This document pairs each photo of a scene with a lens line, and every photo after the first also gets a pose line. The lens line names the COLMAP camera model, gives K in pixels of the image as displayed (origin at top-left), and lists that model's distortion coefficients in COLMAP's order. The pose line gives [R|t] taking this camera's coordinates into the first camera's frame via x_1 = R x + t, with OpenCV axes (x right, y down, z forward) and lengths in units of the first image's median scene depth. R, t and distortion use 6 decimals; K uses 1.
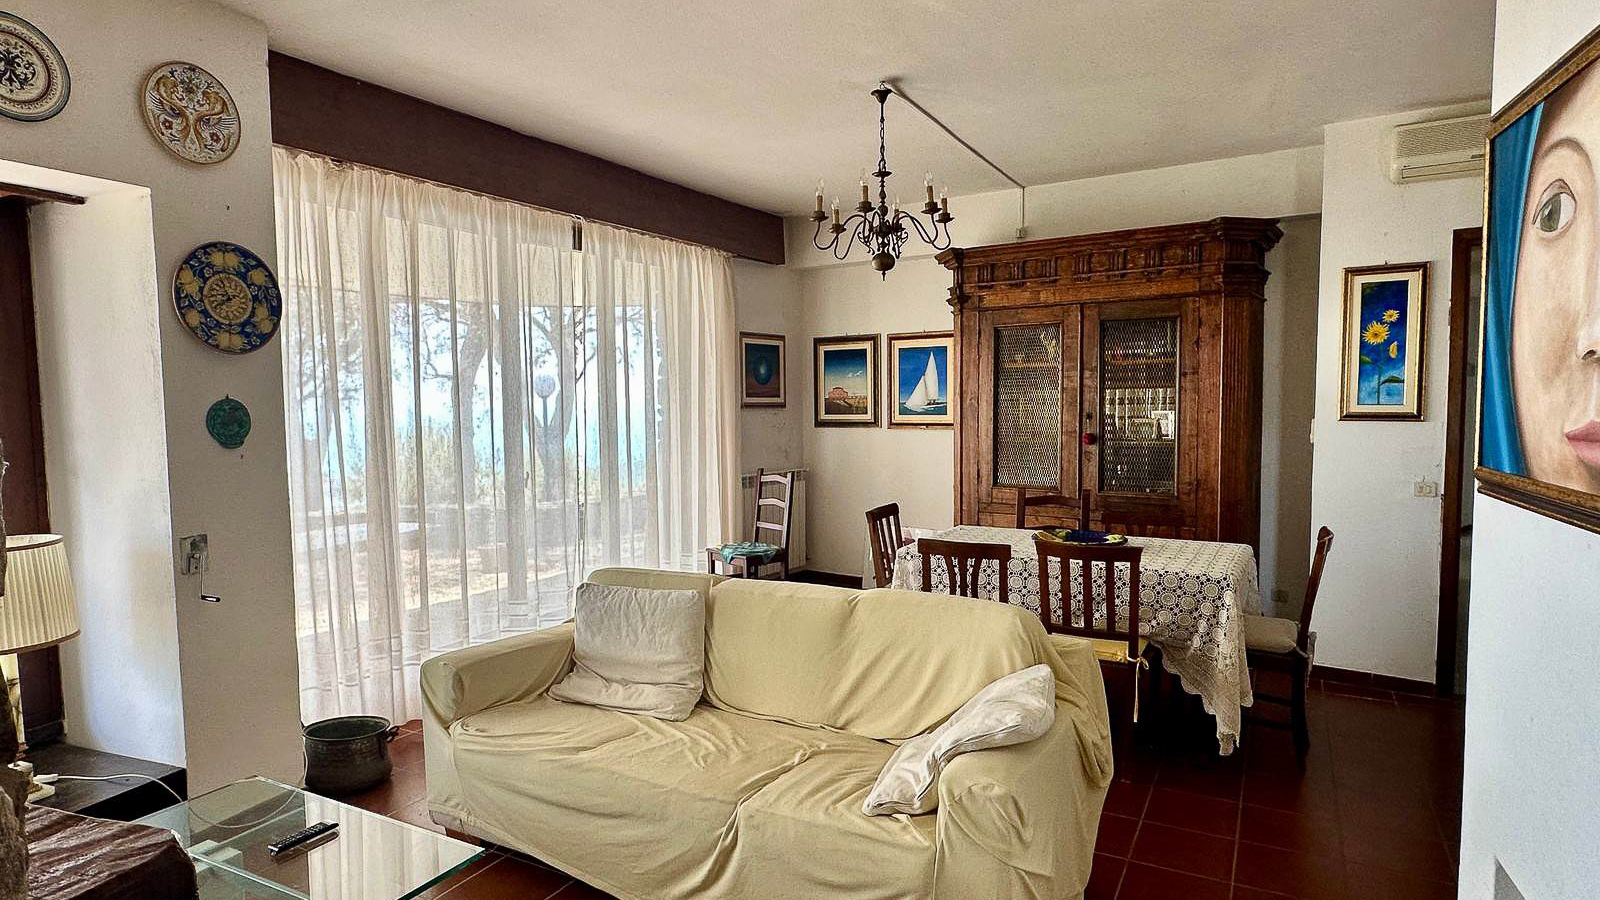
lens RADIAL K [[902.8, 0, 794.3], [0, 902.8, 458.5], [0, 0, 1]] dist [-0.002555, -0.001243]
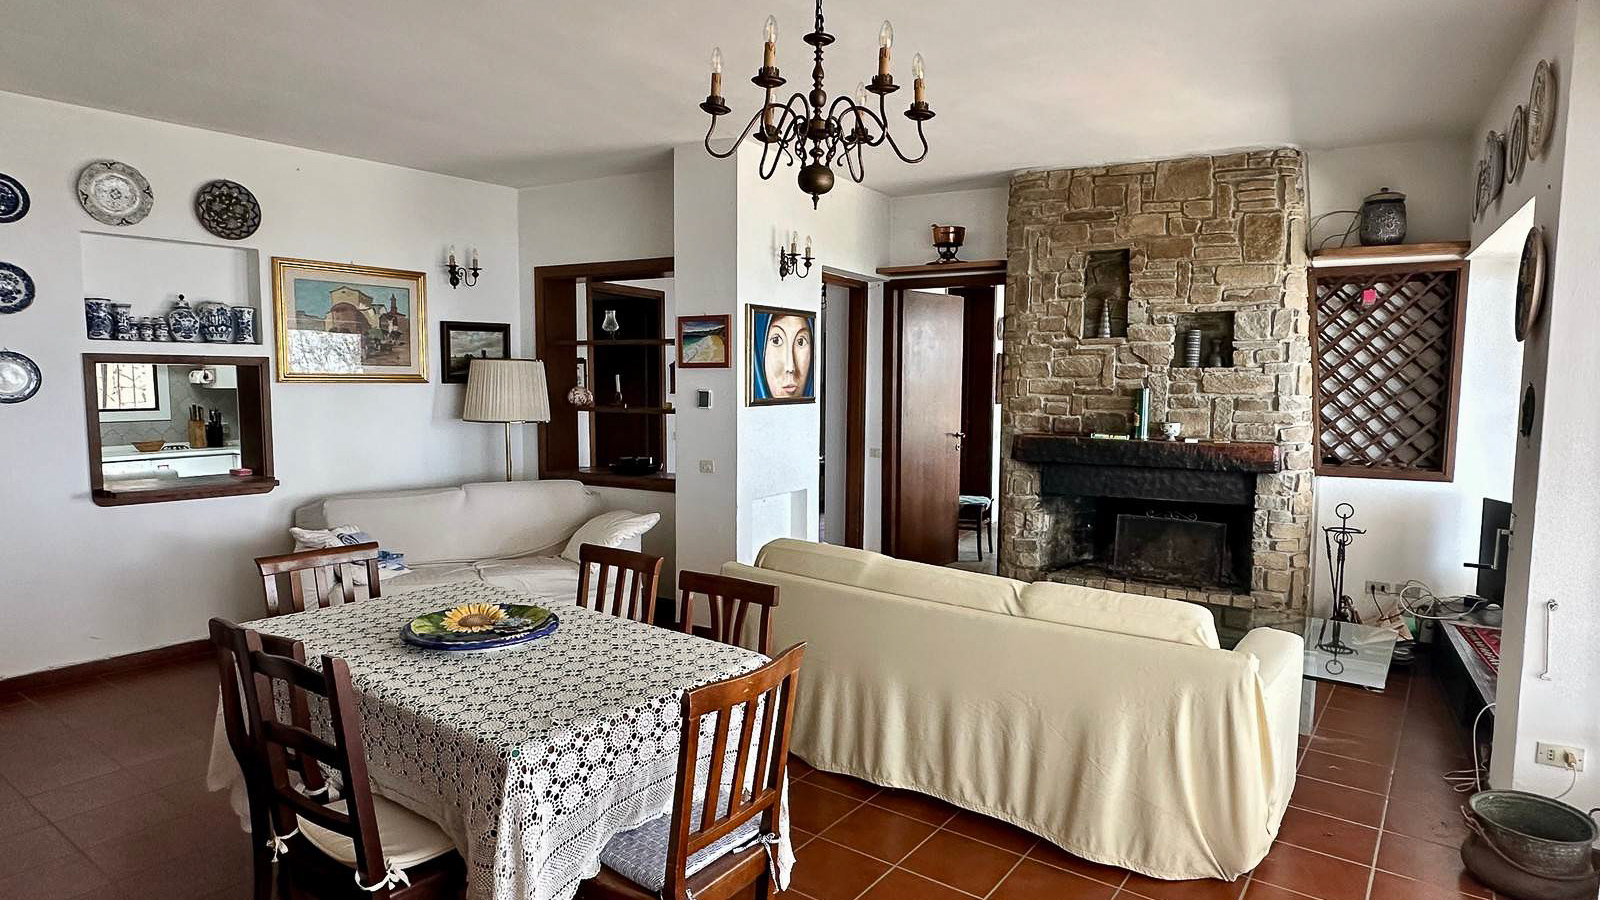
lens RADIAL K [[902.8, 0, 794.3], [0, 902.8, 458.5], [0, 0, 1]] dist [-0.002555, -0.001243]
pose [[-0.990100, -0.010004, 0.140010, 0.027547], [0.013312, 0.986270, 0.164604, -0.157450], [-0.139735, 0.164838, -0.976372, 2.037343]]
